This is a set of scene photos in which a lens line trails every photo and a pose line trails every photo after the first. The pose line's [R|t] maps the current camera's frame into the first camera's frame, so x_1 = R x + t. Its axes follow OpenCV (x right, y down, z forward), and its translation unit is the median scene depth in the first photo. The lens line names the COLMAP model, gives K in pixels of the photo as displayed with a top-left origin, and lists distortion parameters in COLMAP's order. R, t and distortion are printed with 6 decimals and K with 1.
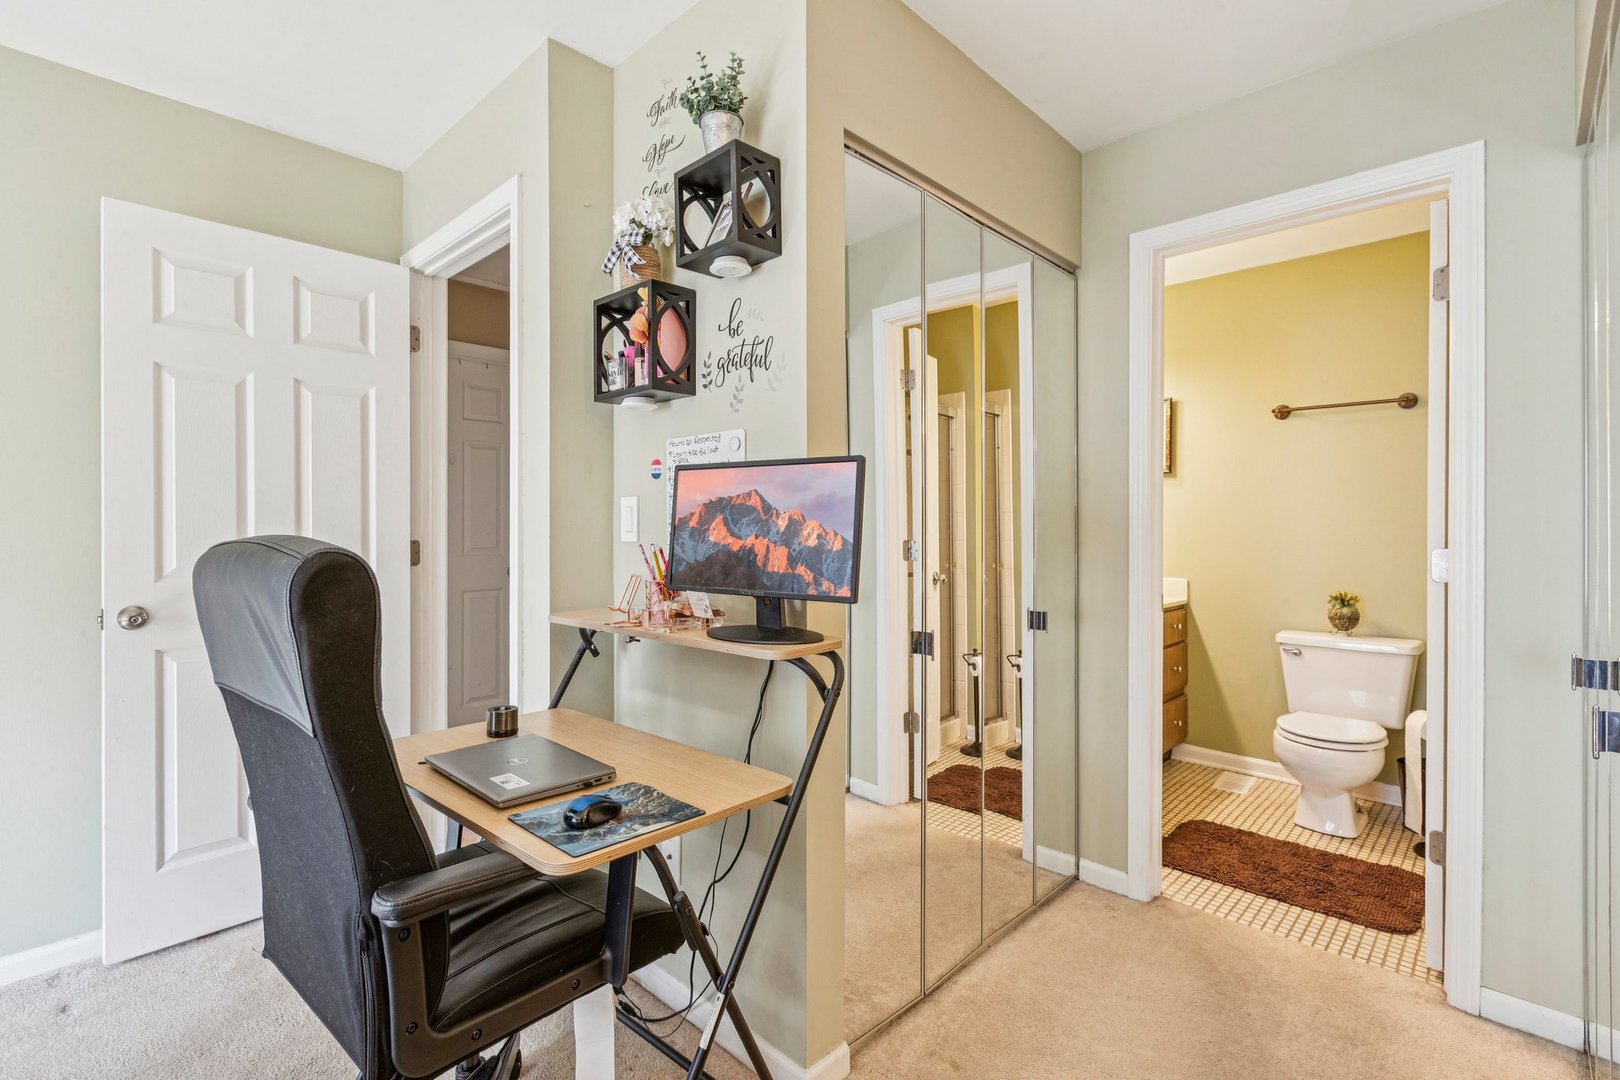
lens RADIAL K [[754.4, 0, 808.2], [0, 754.4, 529.6], [0, 0, 1]] dist [-0.003366, 0.001009]
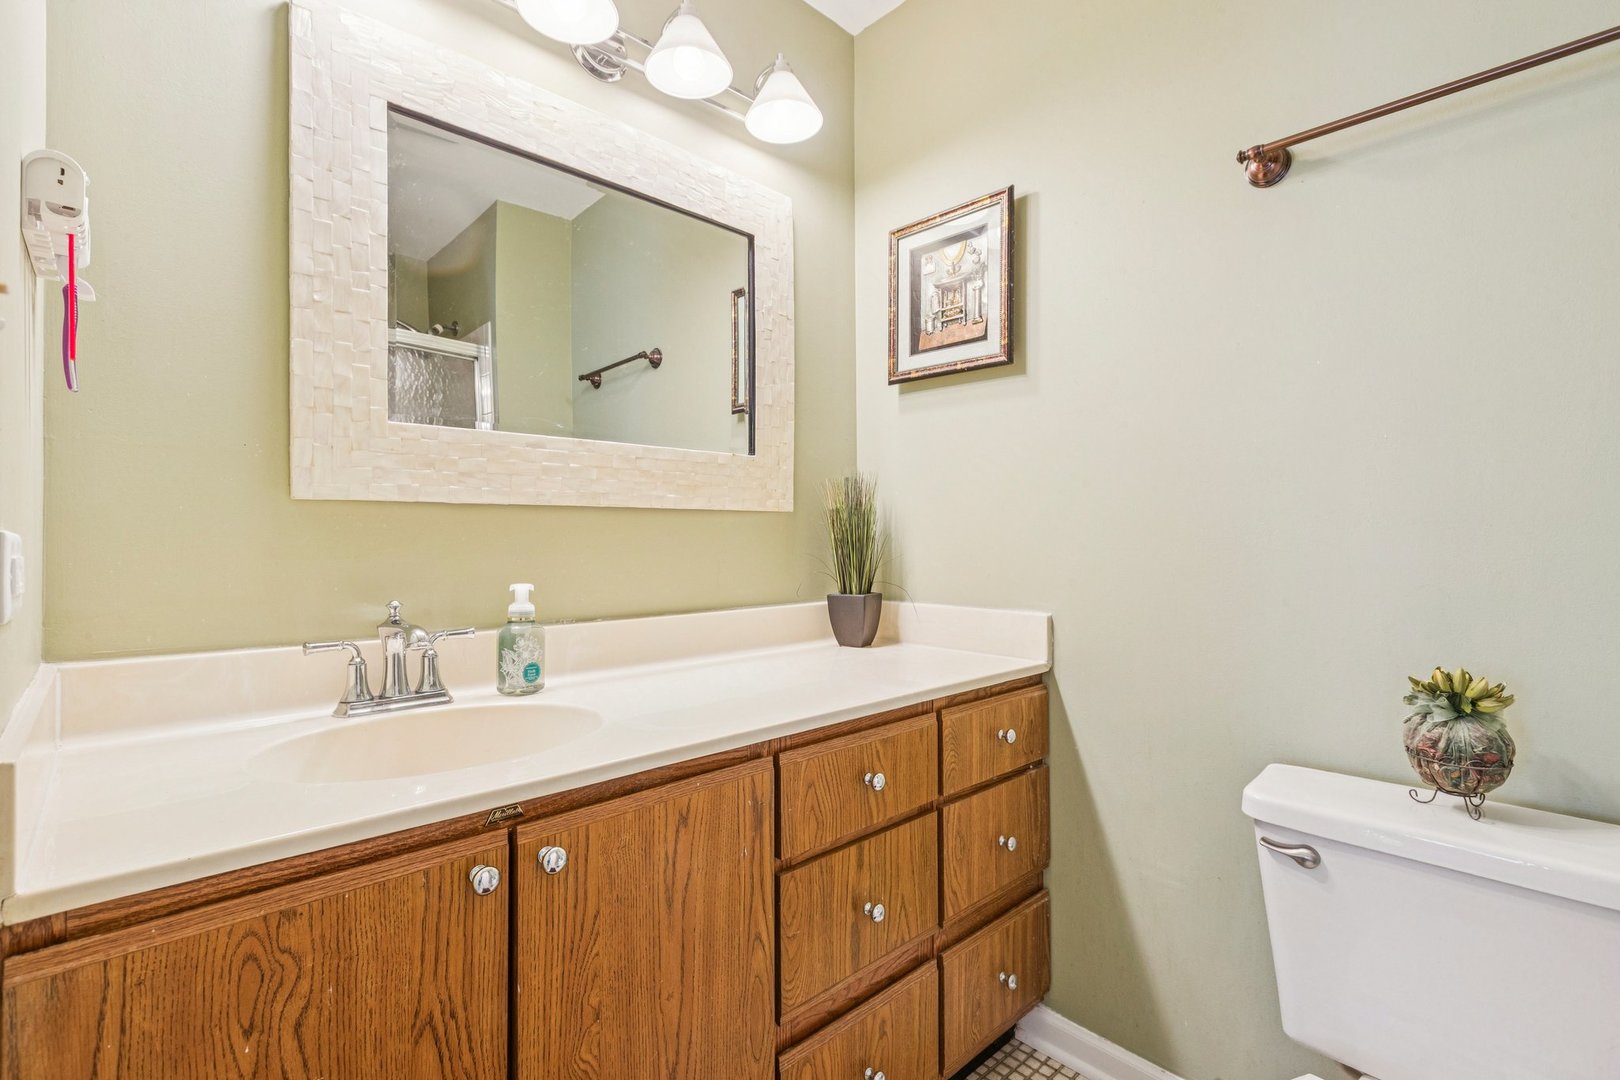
lens RADIAL K [[754.4, 0, 807.8], [0, 754.4, 531.4], [0, 0, 1]] dist [-0.003366, 0.001009]
pose [[0.998706, -0.001591, -0.050827, 0.457862], [0.001253, 0.999977, -0.006699, 0.026813], [0.050836, 0.006627, 0.998685, 0.674627]]
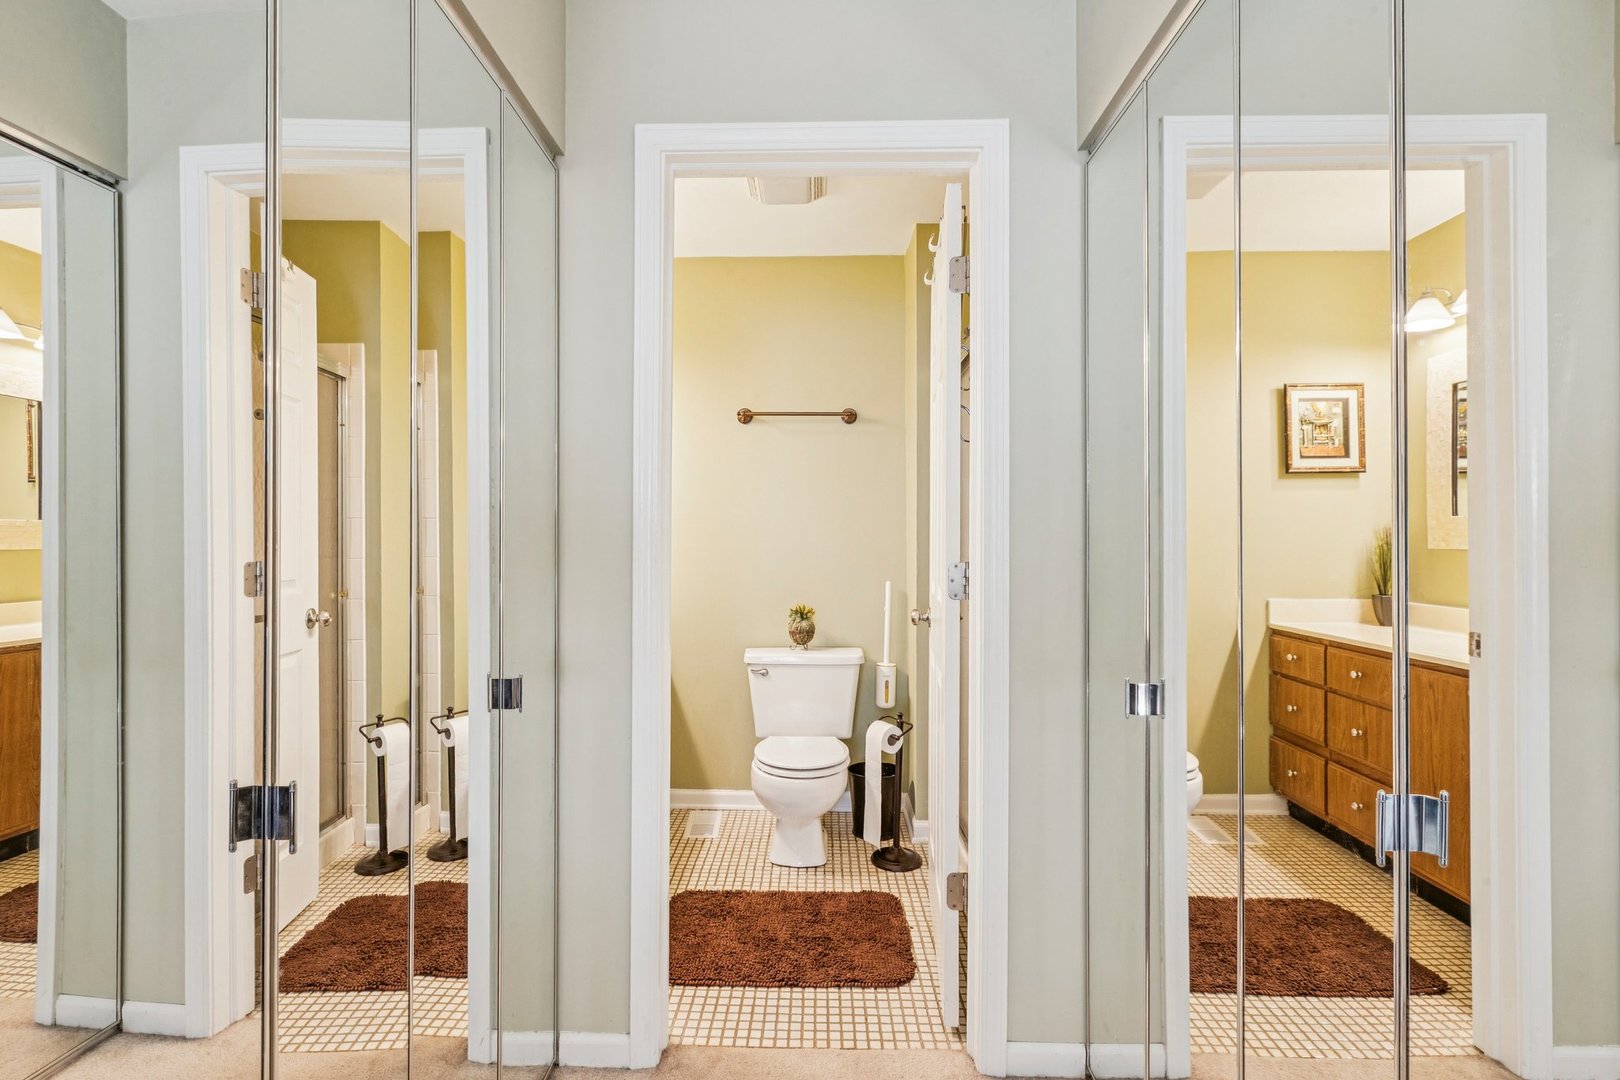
lens RADIAL K [[754.4, 0, 799.4], [0, 754.4, 534.6], [0, 0, 1]] dist [-0.003366, 0.001009]
pose [[0.741182, 0.004073, 0.671291, 0.051445], [-0.000960, 0.999987, -0.005007, -0.003462], [-0.671303, 0.003067, 0.741177, 0.277794]]
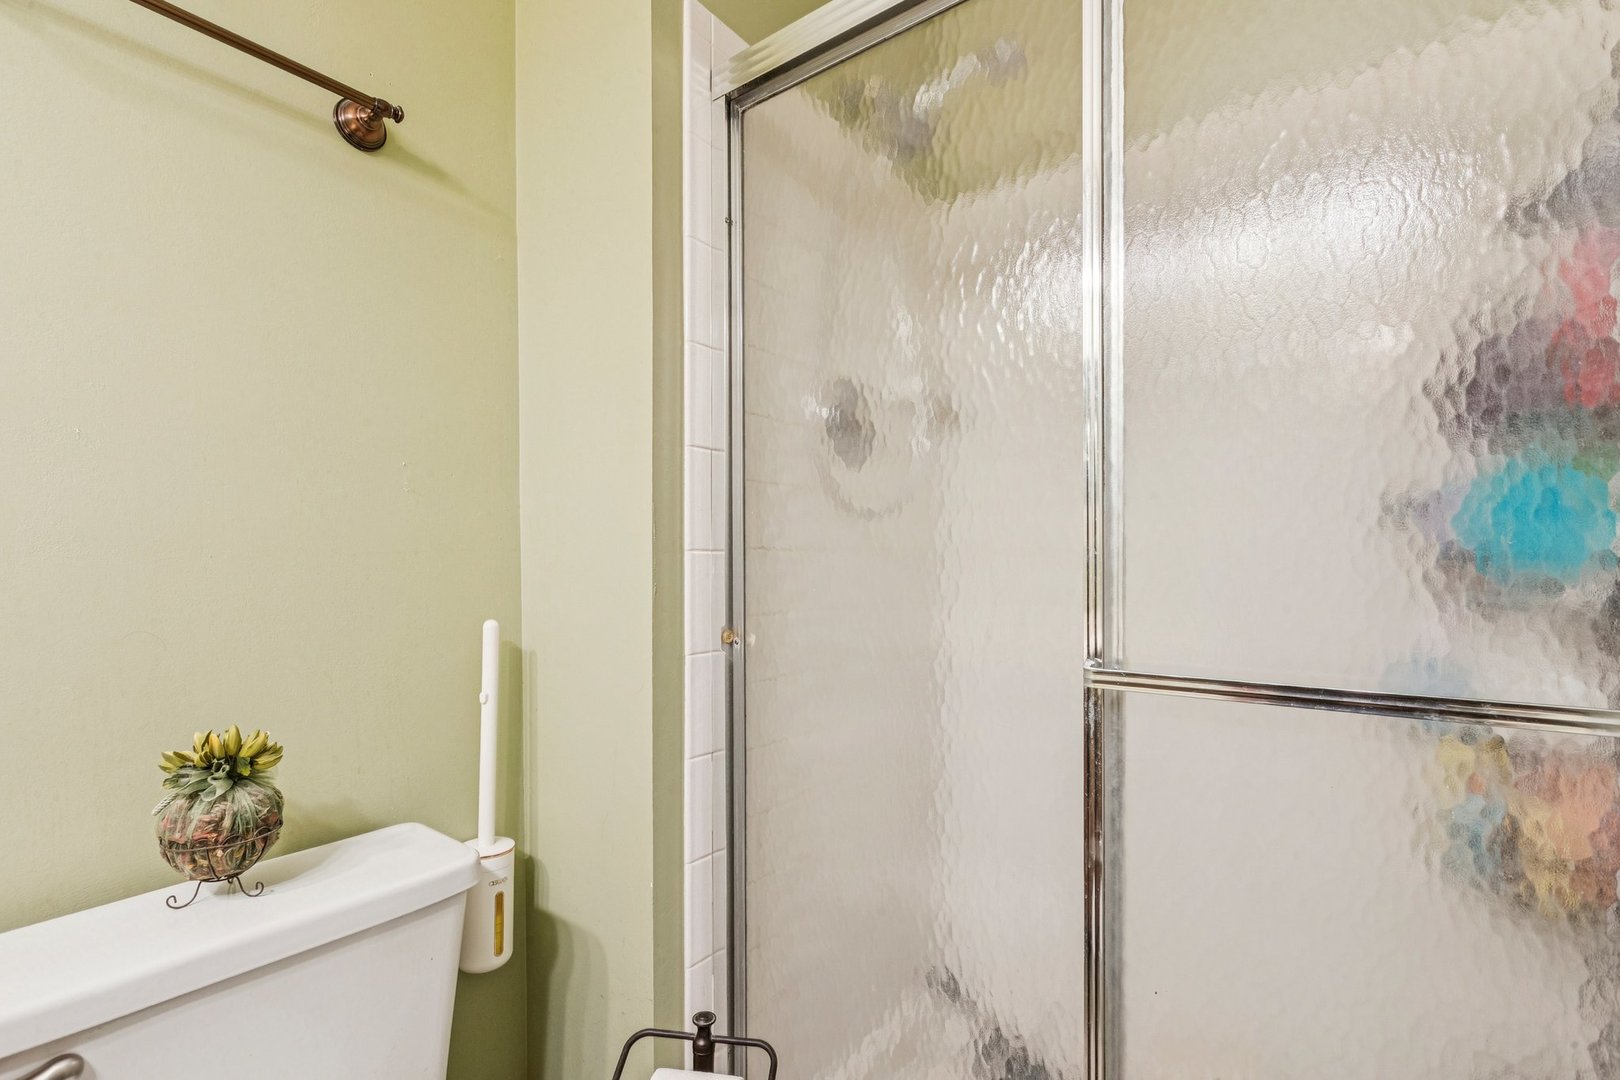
lens RADIAL K [[754.4, 0, 806.1], [0, 754.4, 549.6], [0, 0, 1]] dist [-0.003366, 0.001009]
pose [[-0.101520, 0.019141, 0.994649, 0.426763], [-0.003477, 0.999802, -0.019596, 0.024191], [-0.994827, -0.005448, -0.101434, 0.825995]]
